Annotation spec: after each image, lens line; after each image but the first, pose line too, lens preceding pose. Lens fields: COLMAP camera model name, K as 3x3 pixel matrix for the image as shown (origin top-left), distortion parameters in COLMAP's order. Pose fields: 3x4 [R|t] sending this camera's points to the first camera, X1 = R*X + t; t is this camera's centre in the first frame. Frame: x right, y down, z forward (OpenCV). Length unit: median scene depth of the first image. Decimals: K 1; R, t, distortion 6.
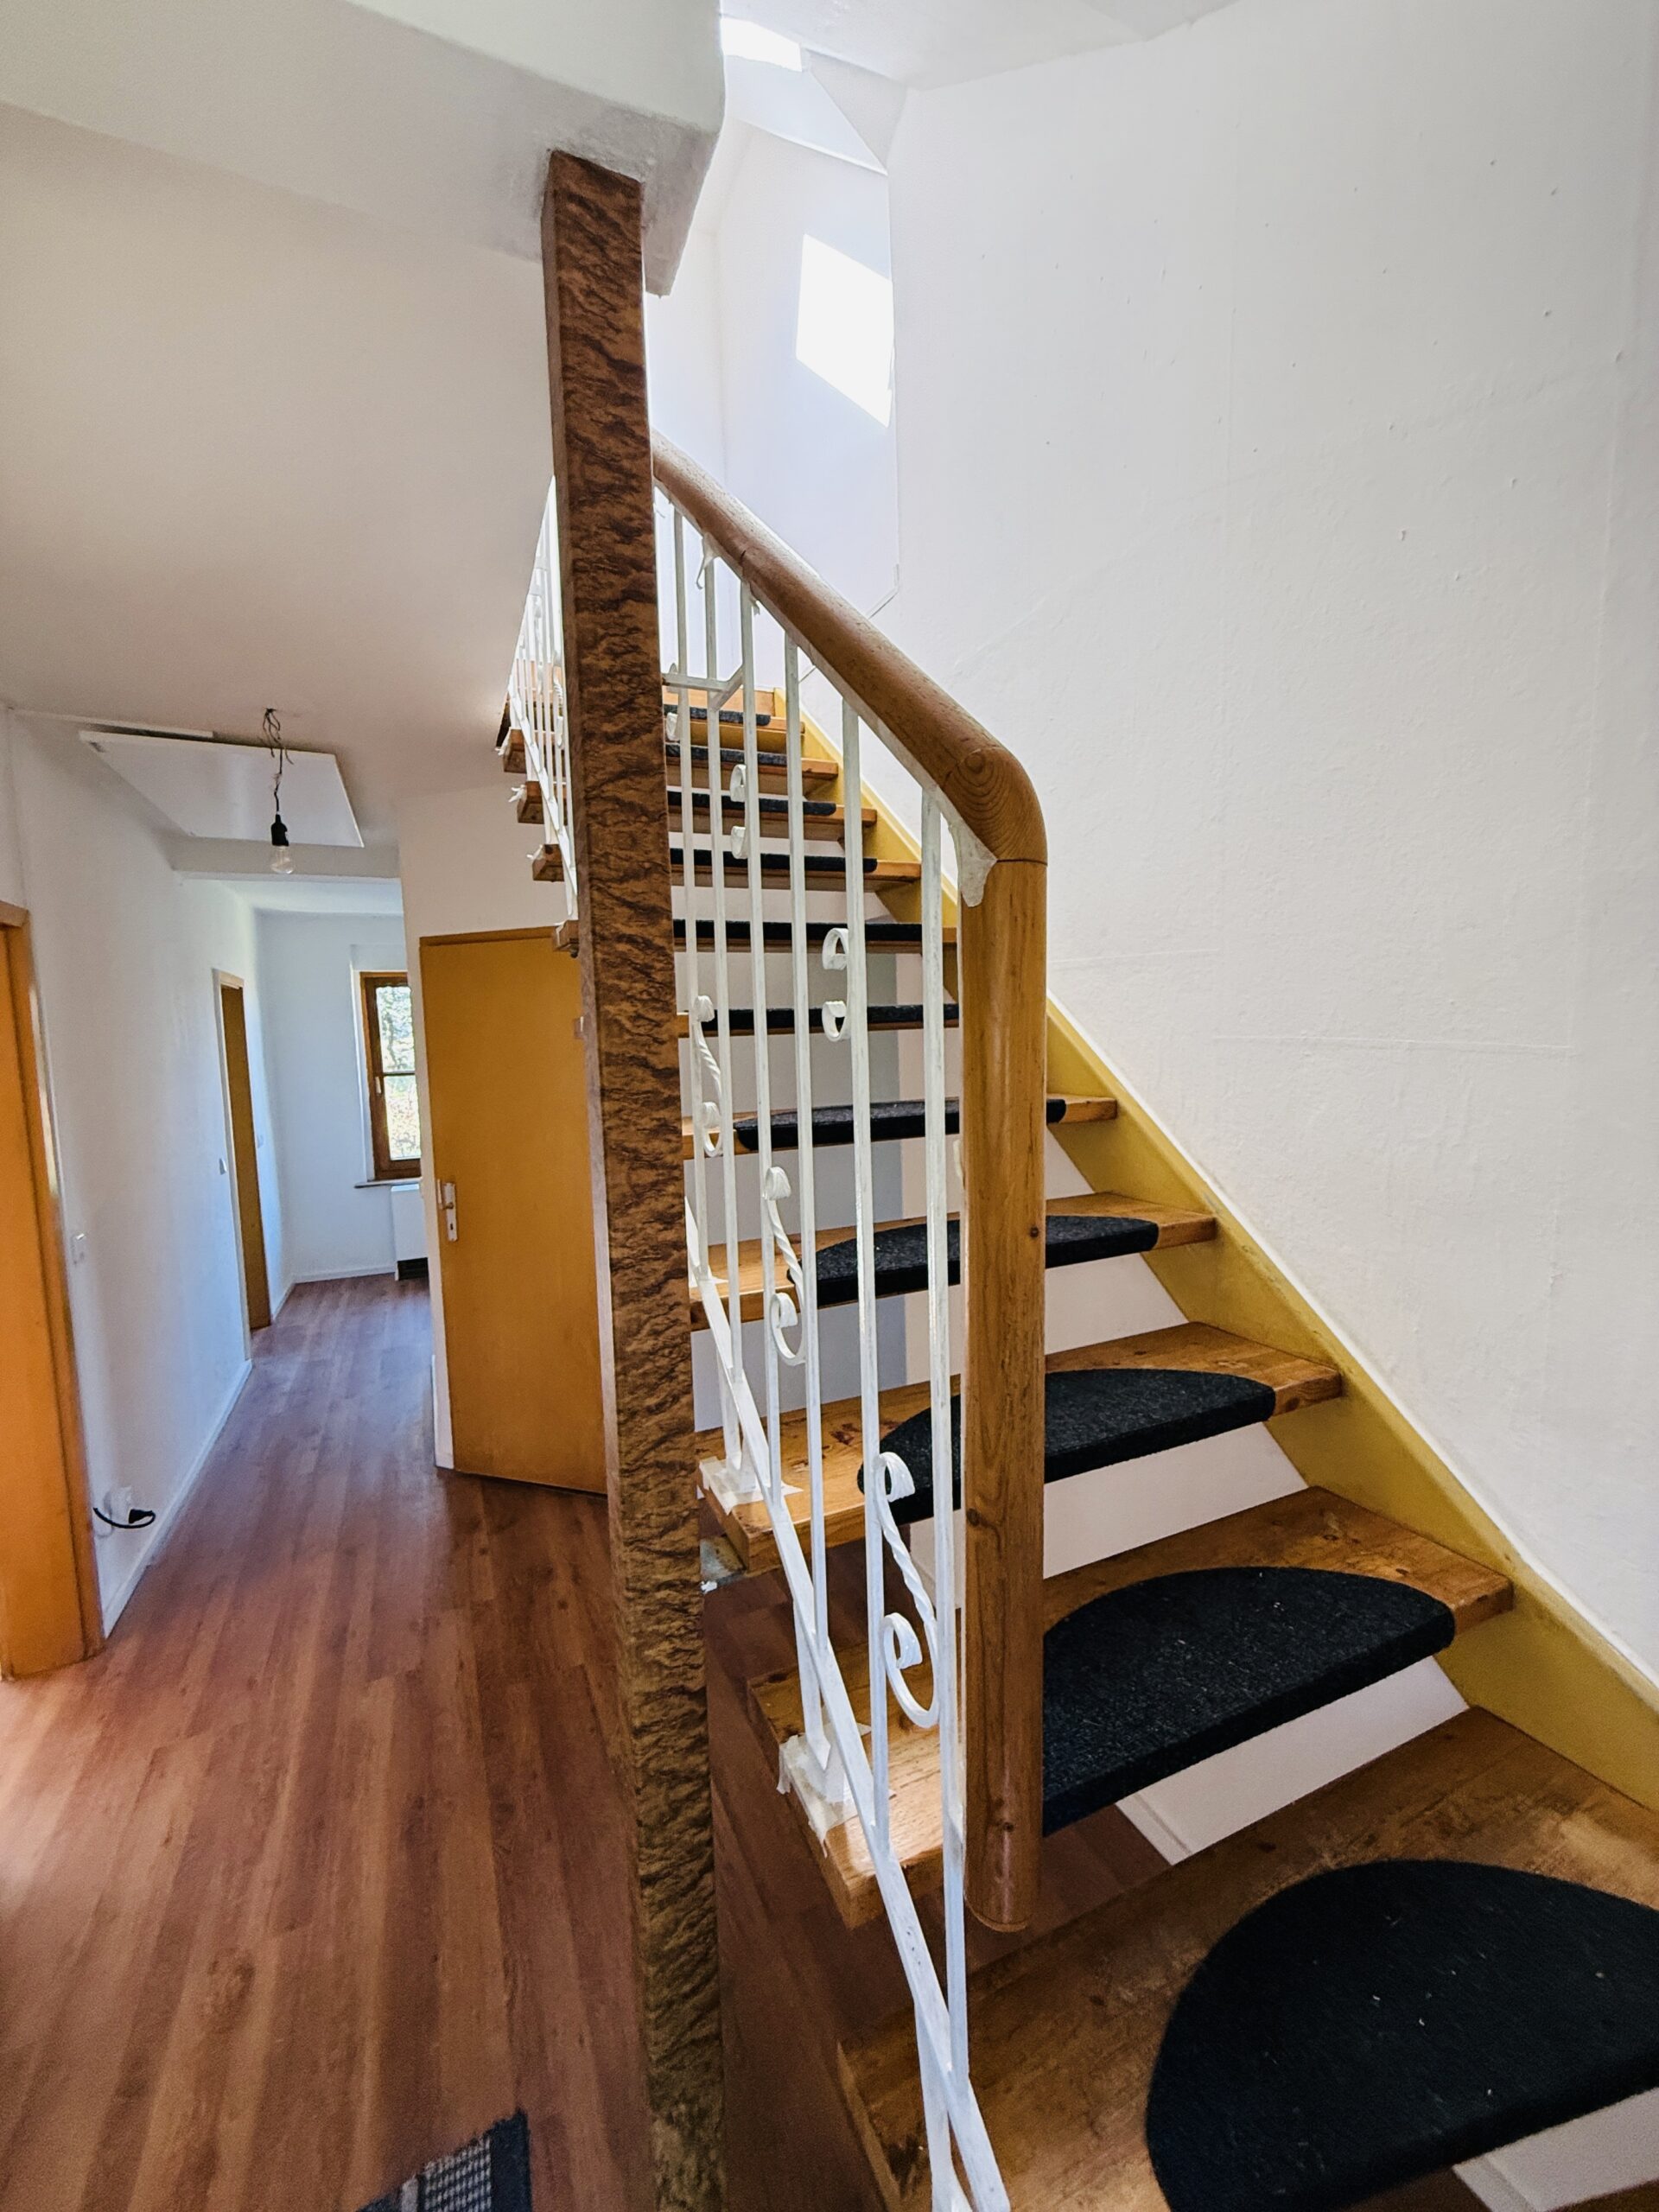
lens RADIAL K [[883.7, 0, 831.9], [0, 883.7, 1099.9], [0, 0, 1]] dist [0.000313, 0.000267]
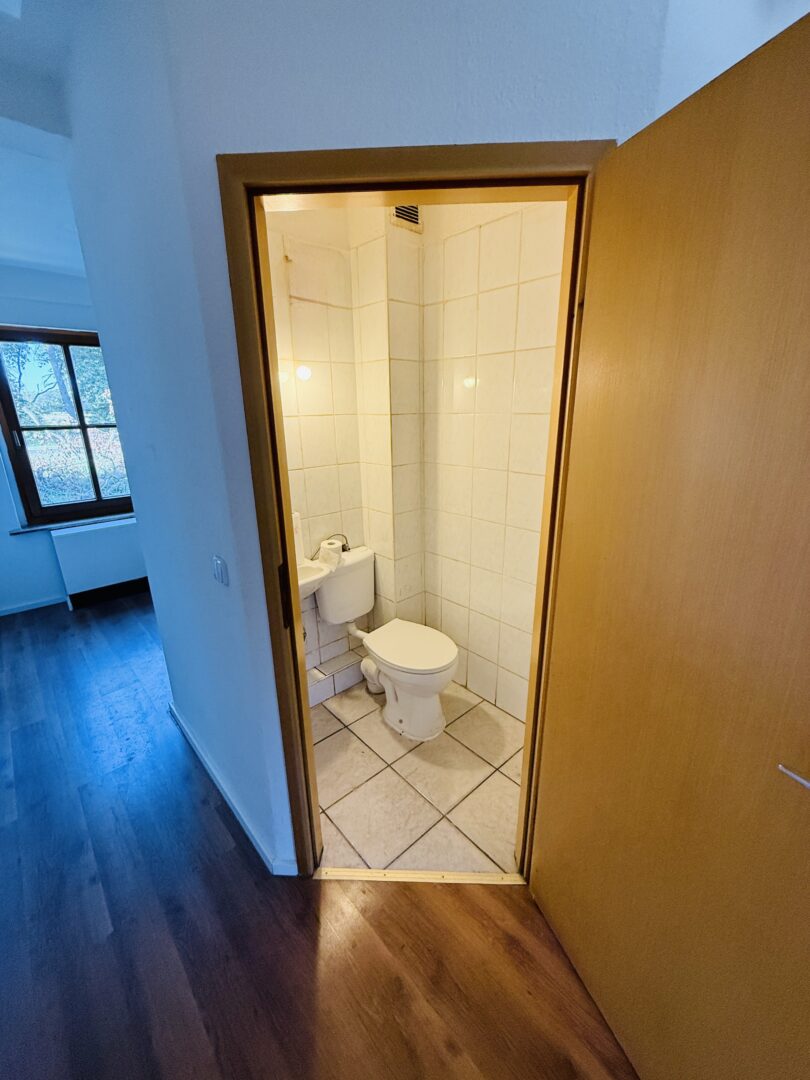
lens RADIAL K [[431.5, 0, 406.2], [0, 431.5, 537.0], [0, 0, 1]] dist [0.000313, 0.000267]
pose [[0.947758, -0.073930, 0.310305, -0.237767], [0.008899, 0.978522, 0.205952, -0.004138], [-0.318866, -0.192432, 0.928059, 0.341344]]
